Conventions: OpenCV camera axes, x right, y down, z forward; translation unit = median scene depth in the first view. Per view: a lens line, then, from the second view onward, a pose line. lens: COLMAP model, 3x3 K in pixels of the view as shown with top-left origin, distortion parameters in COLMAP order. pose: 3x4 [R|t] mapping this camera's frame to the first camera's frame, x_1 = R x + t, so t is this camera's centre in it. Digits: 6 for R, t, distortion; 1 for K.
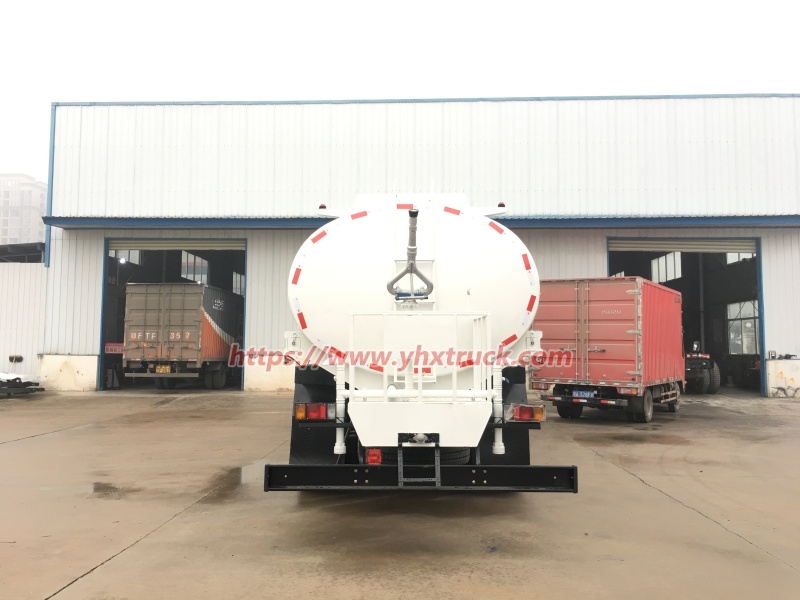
lens RADIAL K [[692.9, 0, 398.1], [0, 692.9, 297.1], [0, 0, 1]] dist [0.065879, -0.005730]
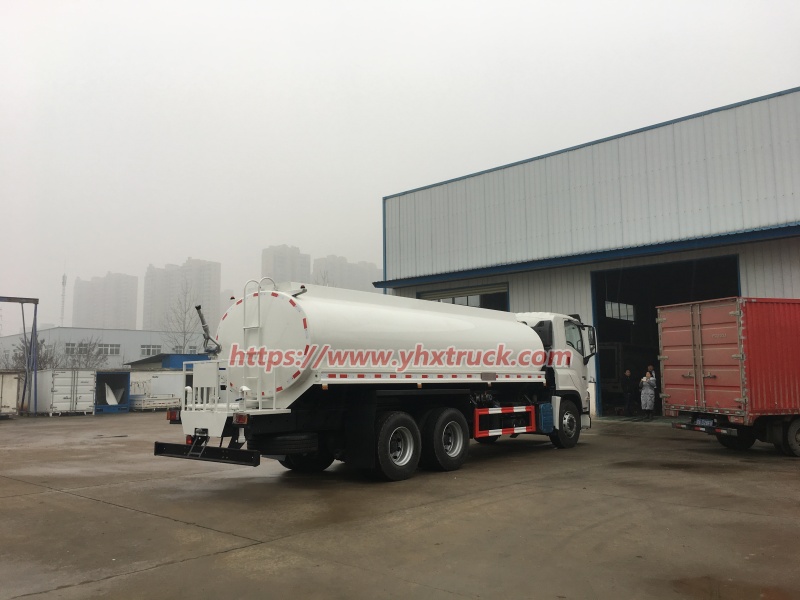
lens RADIAL K [[692.9, 0, 398.3], [0, 692.9, 299.9], [0, 0, 1]] dist [0.065879, -0.005730]
pose [[0.761248, -0.084253, -0.642964, 0.587334], [0.062525, 0.996440, -0.056544, 0.000084], [0.645439, 0.002842, 0.763807, -0.010099]]
